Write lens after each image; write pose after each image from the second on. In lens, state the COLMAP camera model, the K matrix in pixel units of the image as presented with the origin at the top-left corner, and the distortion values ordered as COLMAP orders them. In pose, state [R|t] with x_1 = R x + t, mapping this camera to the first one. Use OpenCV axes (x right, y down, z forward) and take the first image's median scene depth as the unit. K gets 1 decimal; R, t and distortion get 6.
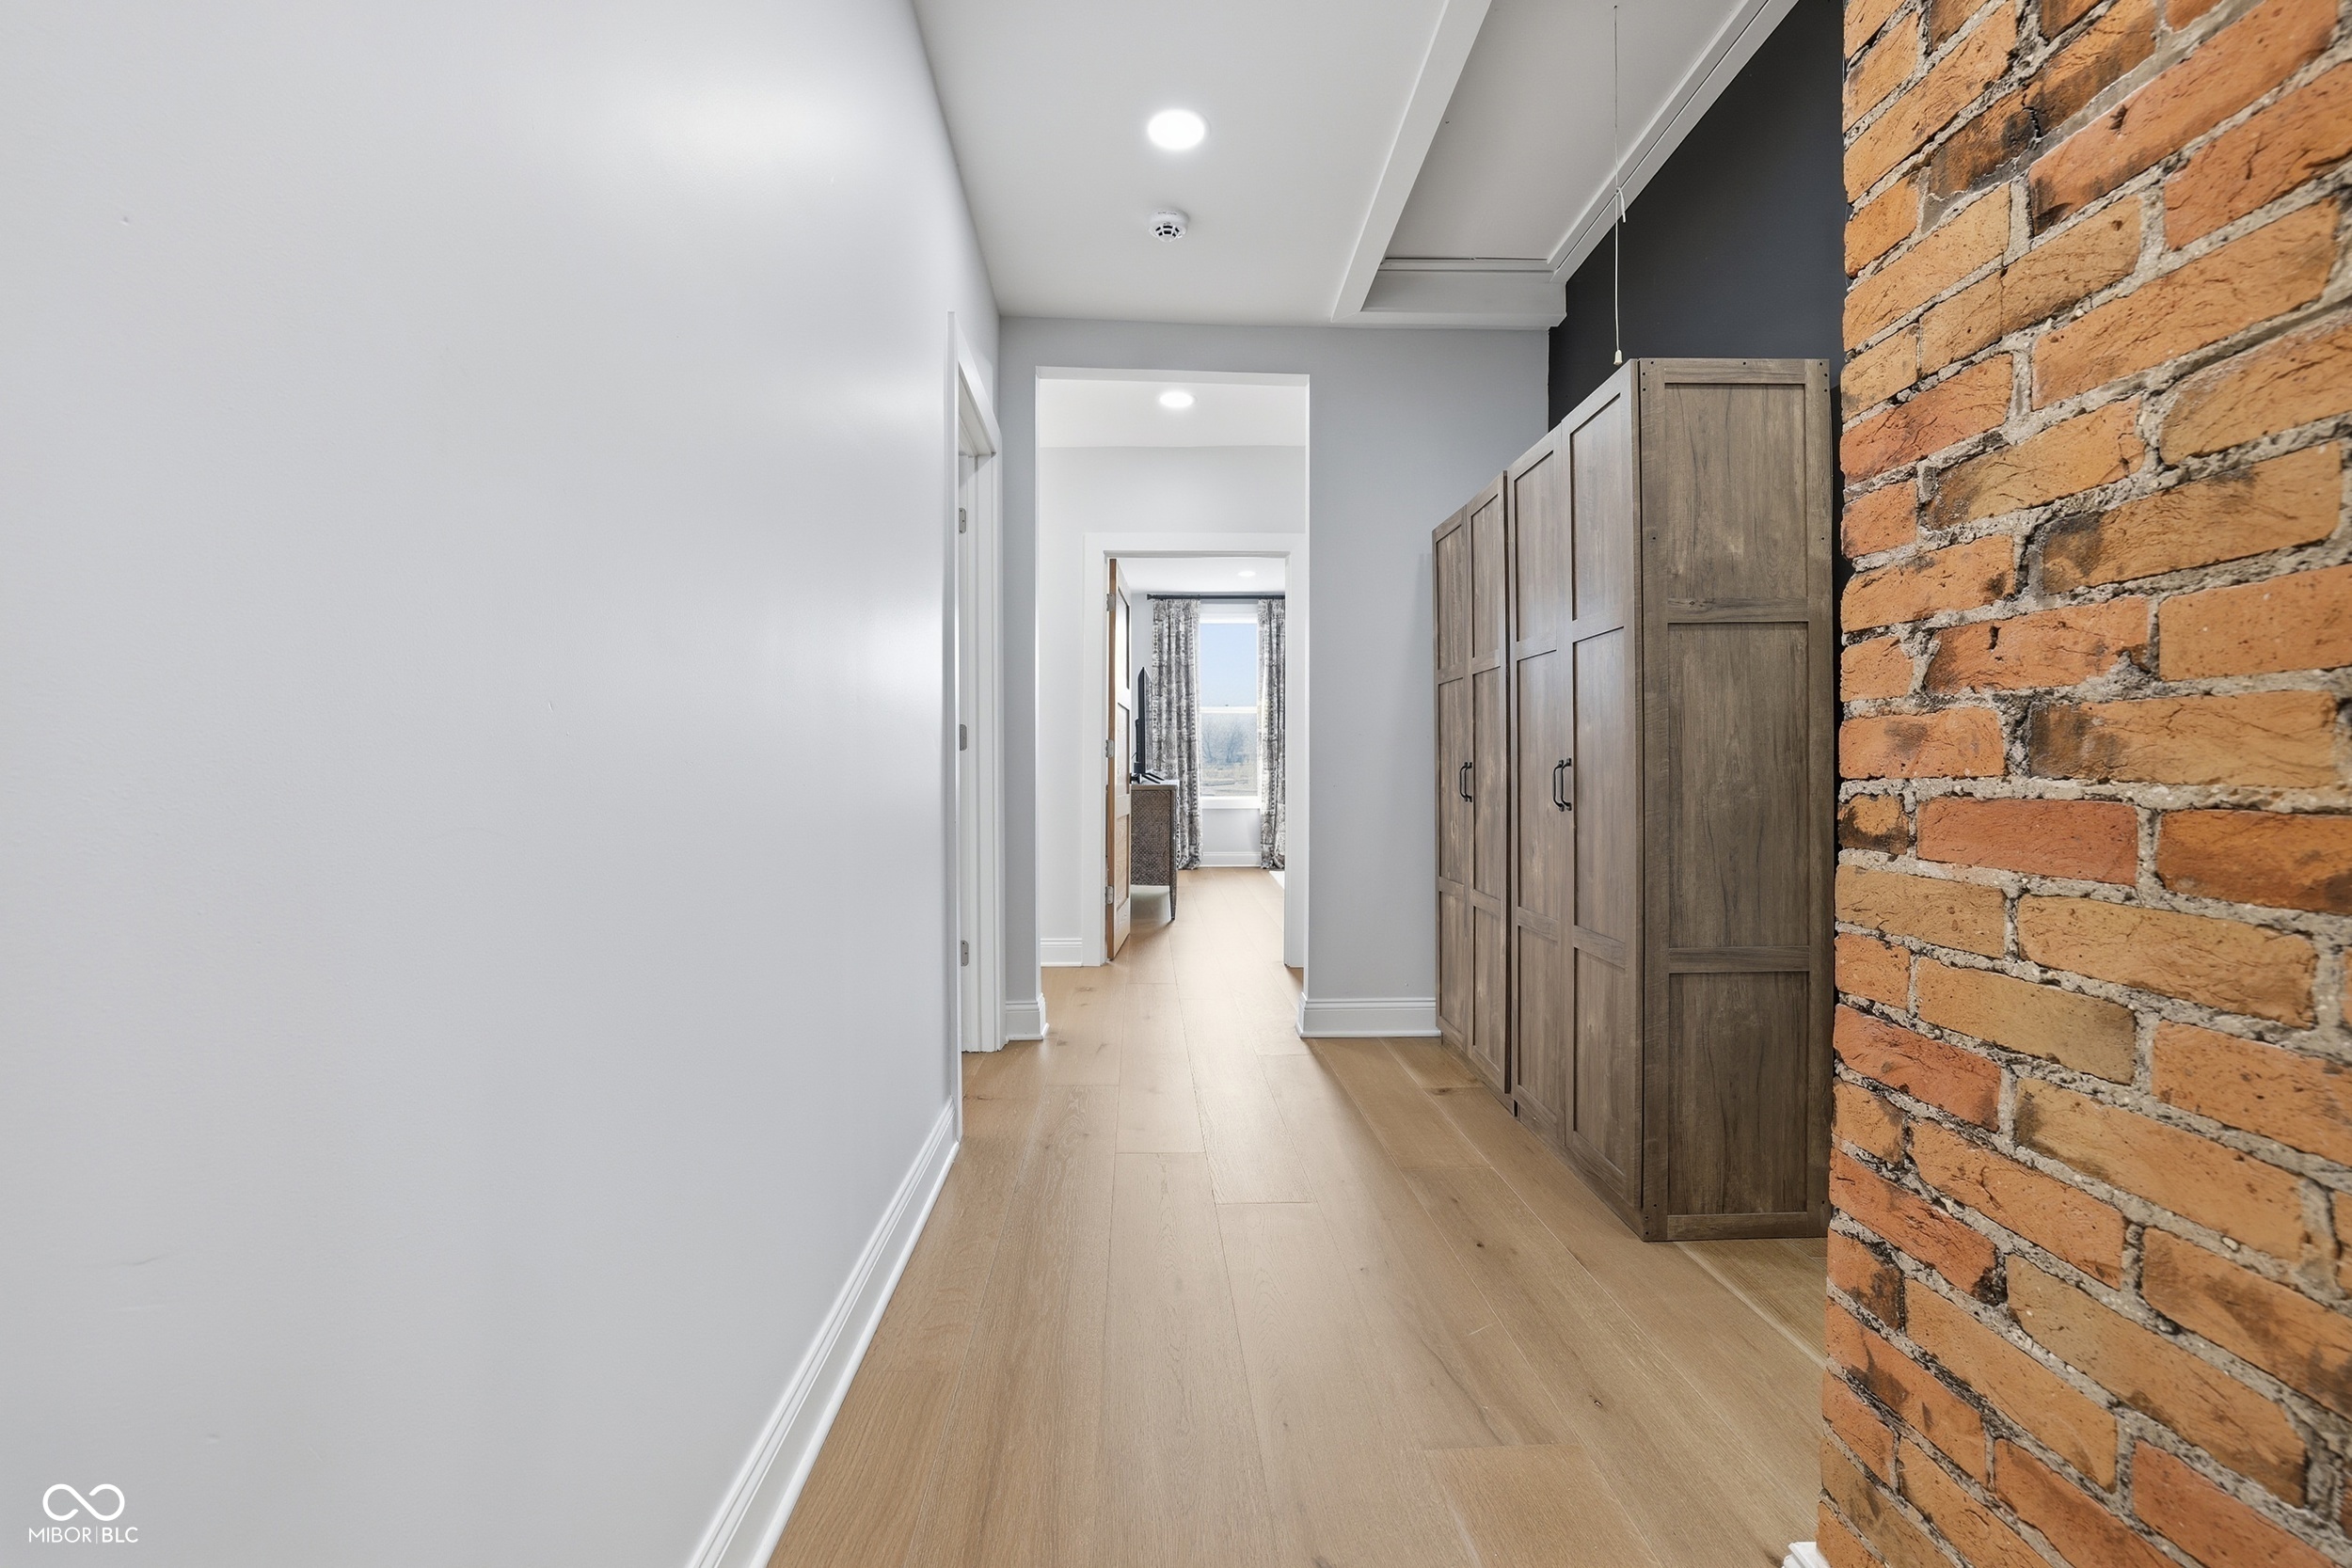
lens RADIAL K [[1007.0, 0, 1162.7], [0, 1007.0, 761.6], [0, 0, 1]] dist [-0.050231, 0.018691]
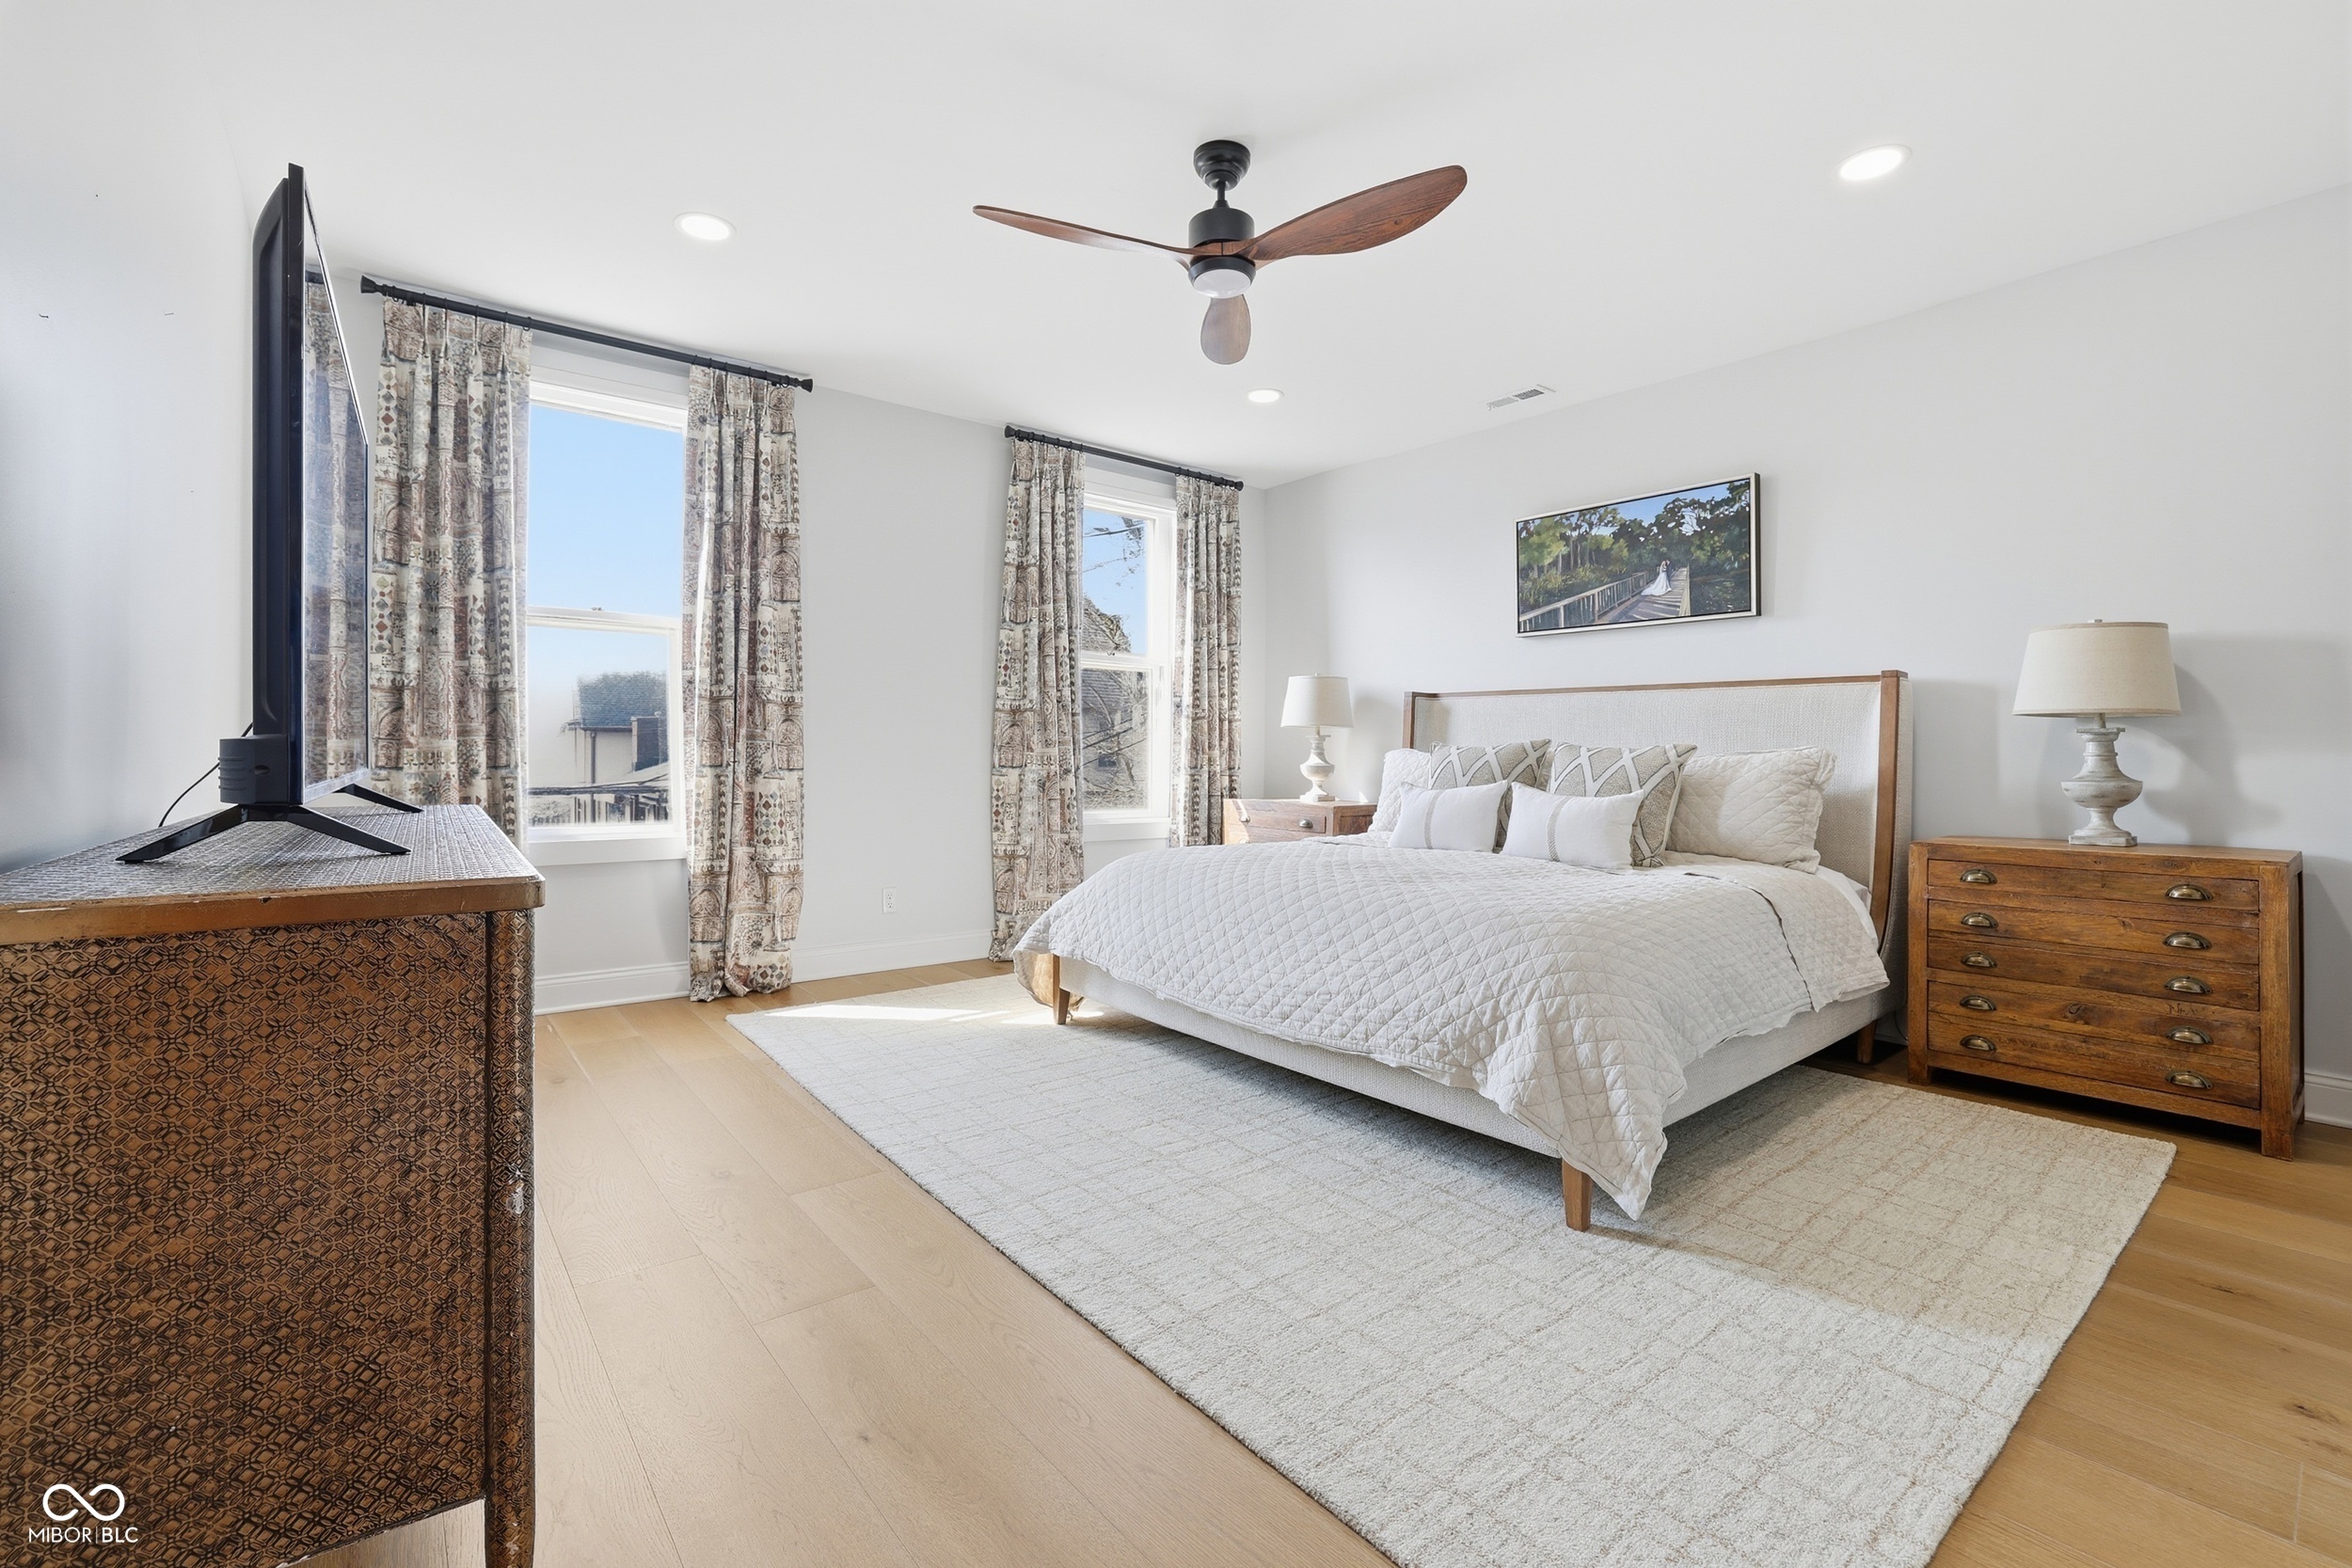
lens RADIAL K [[1007.0, 0, 1162.7], [0, 1007.0, 761.6], [0, 0, 1]] dist [-0.050231, 0.018691]
pose [[0.789384, 0.005232, 0.613877, -0.002845], [-0.004681, 0.999986, -0.002504, 0.005801], [-0.613882, -0.000896, 0.789397, 0.551392]]
